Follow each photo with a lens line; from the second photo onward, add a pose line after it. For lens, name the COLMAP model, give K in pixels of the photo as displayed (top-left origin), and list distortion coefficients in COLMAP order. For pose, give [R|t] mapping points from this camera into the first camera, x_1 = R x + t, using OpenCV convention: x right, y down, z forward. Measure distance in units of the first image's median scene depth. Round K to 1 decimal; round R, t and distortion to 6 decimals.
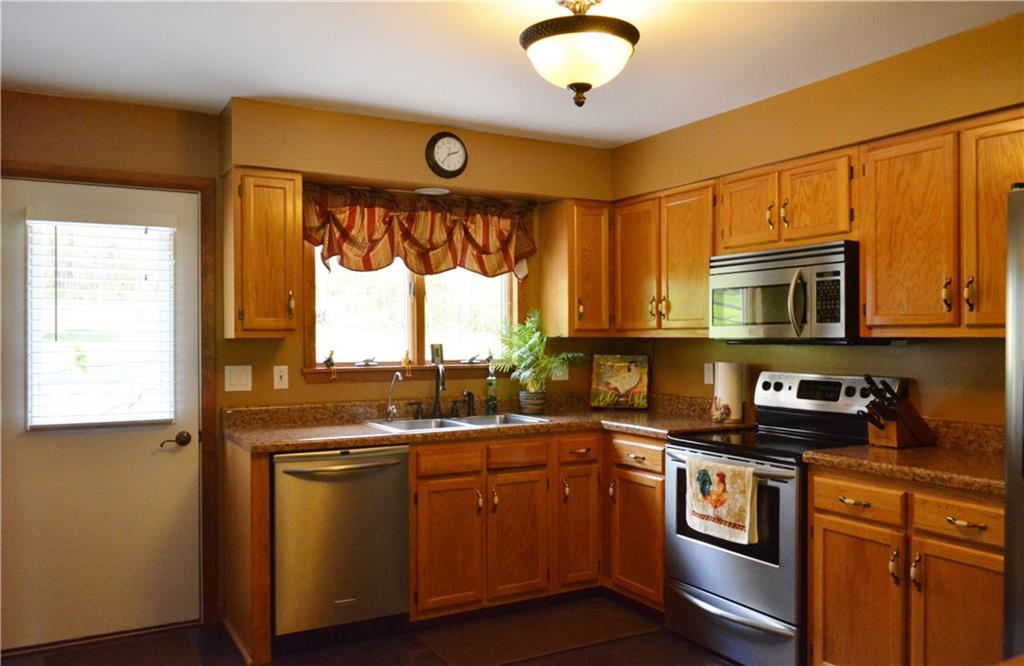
lens RADIAL K [[818.5, 0, 513.1], [0, 818.5, 333.0], [0, 0, 1]] dist [-0.011530, 0.001820]
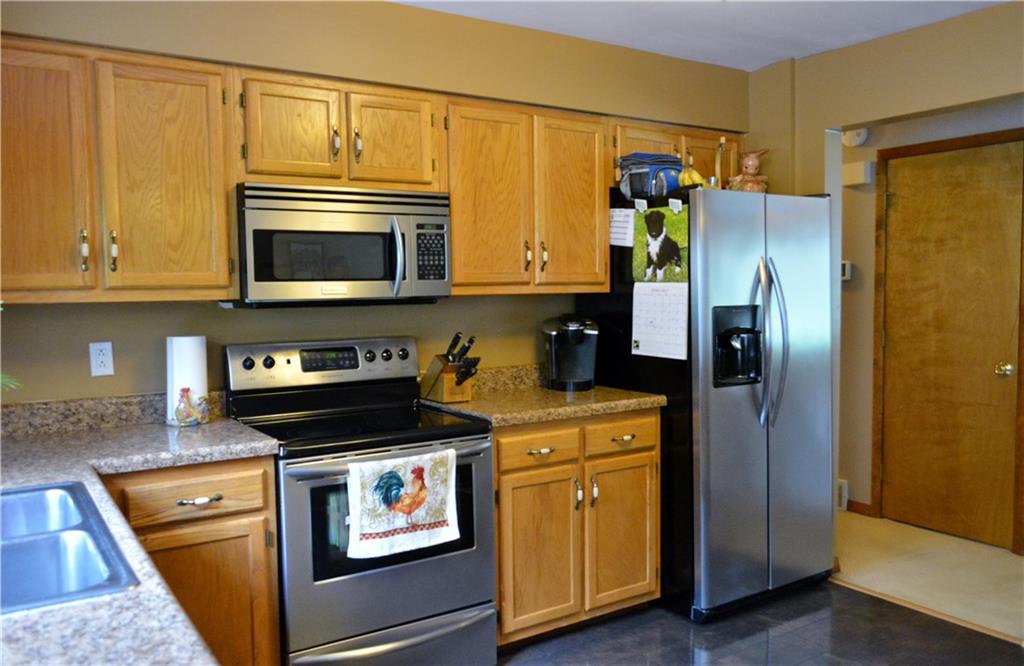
lens RADIAL K [[818.5, 0, 512.8], [0, 818.5, 336.3], [0, 0, 1]] dist [-0.011530, 0.001820]
pose [[-0.067477, -0.058690, 0.995993, -0.544357], [0.009345, 0.998187, 0.059452, -0.002994], [-0.997677, 0.013320, -0.066807, 0.970202]]
